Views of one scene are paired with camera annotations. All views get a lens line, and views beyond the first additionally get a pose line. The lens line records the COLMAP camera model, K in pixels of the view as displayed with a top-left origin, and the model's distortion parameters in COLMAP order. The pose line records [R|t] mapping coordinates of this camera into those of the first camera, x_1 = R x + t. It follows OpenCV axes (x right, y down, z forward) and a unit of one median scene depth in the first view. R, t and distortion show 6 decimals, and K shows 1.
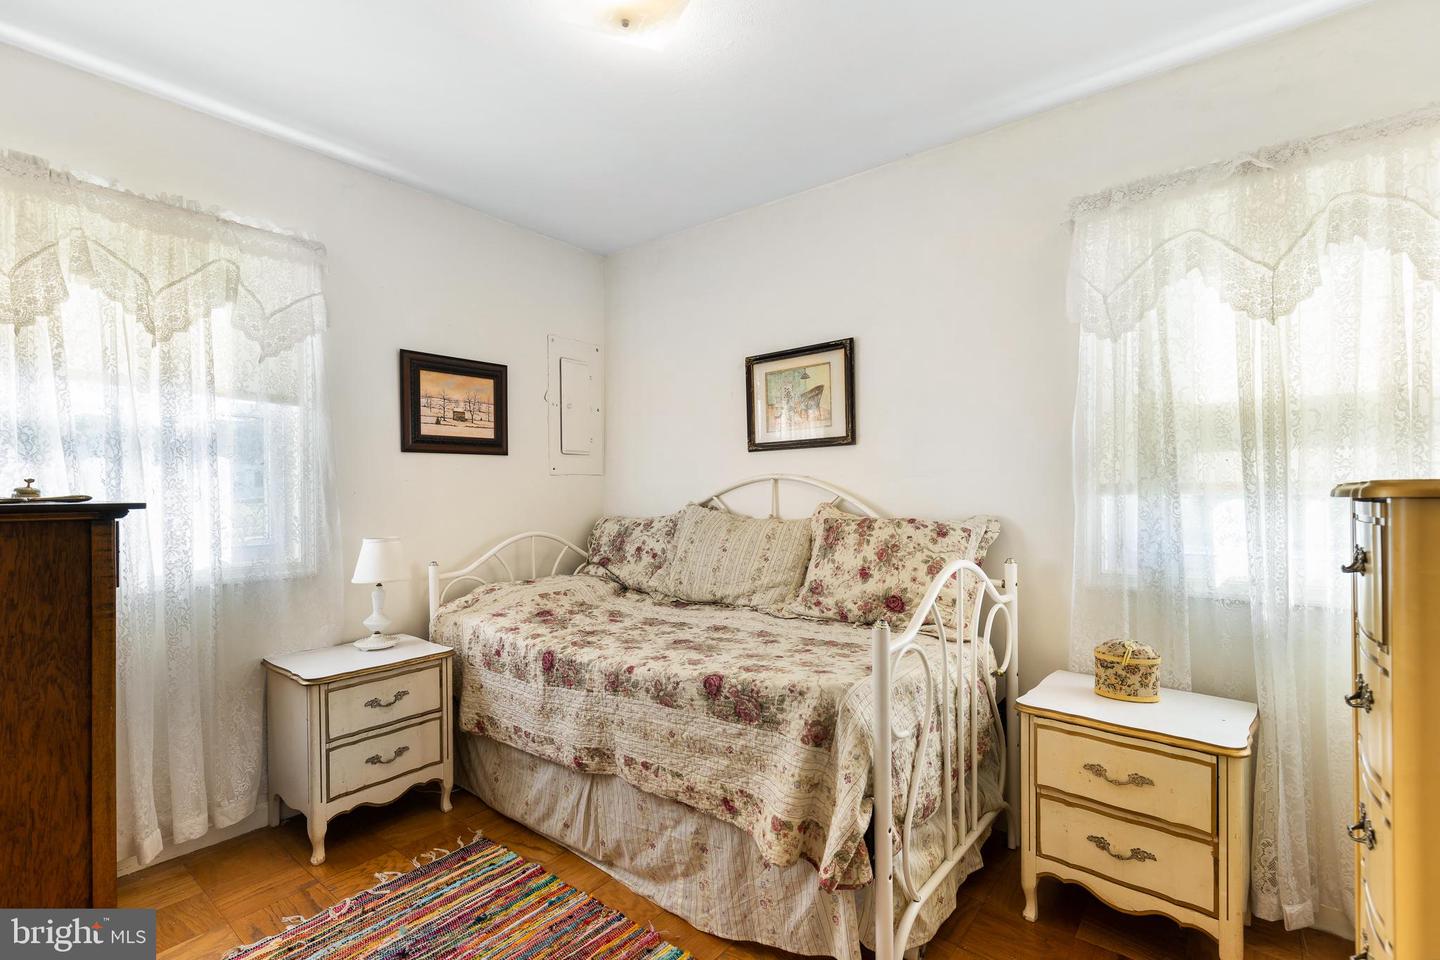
lens RADIAL K [[650.4, 0, 714.5], [0, 650.4, 490.7], [0, 0, 1]] dist [0.007485, -0.002841]
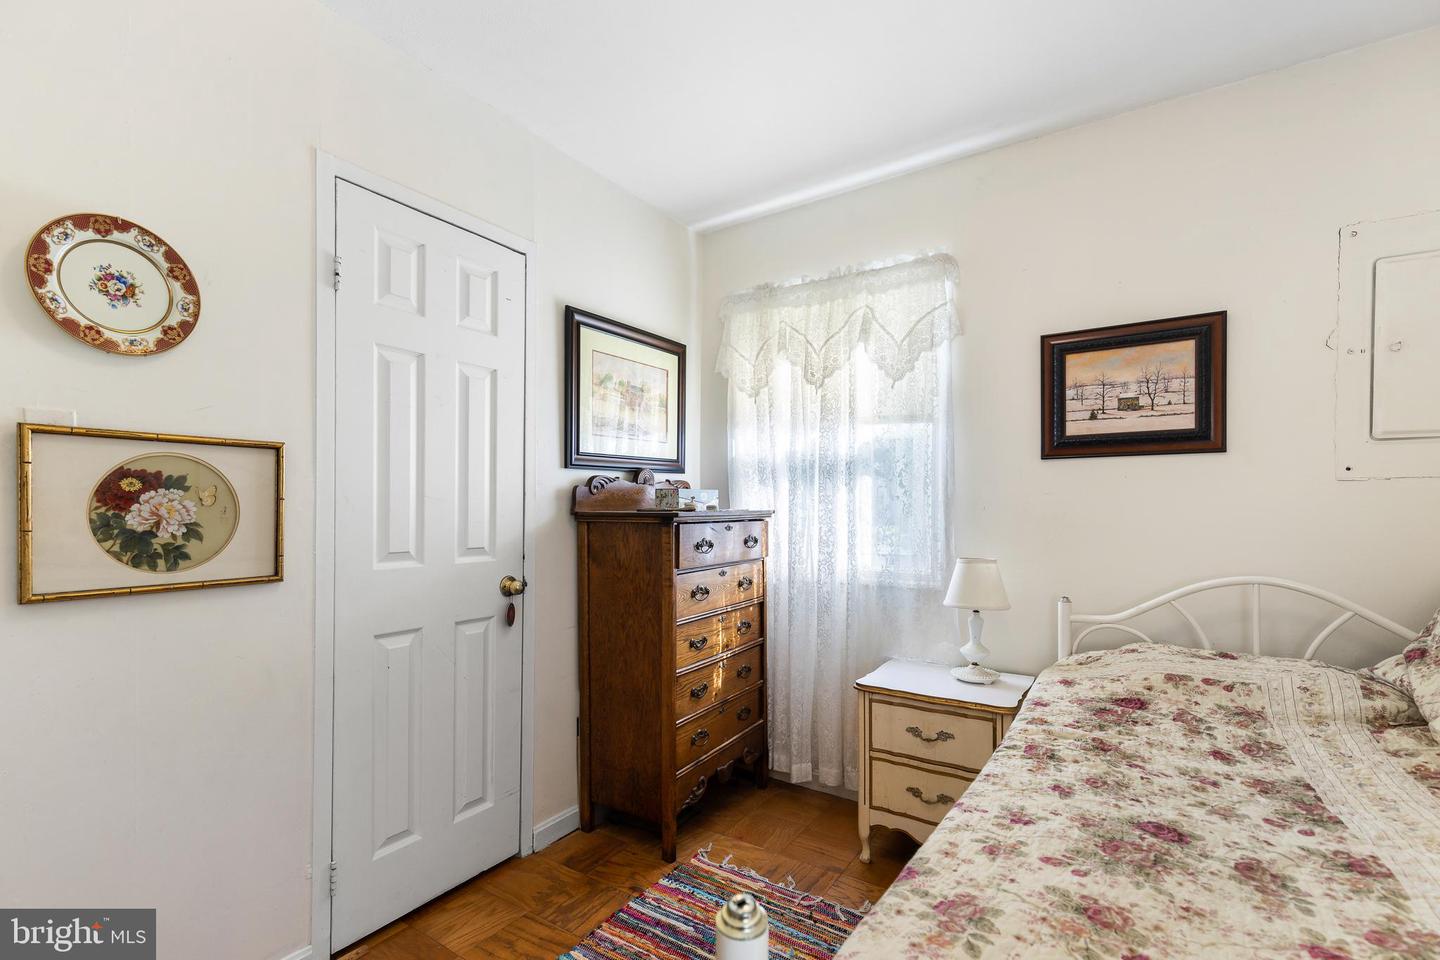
lens RADIAL K [[650.4, 0, 700.9], [0, 650.4, 506.7], [0, 0, 1]] dist [0.007485, -0.002841]
pose [[0.090607, 0.011229, -0.995823, 0.353148], [-0.003918, 0.999933, 0.010919, -0.007281], [0.995879, 0.002913, 0.090645, 0.561212]]
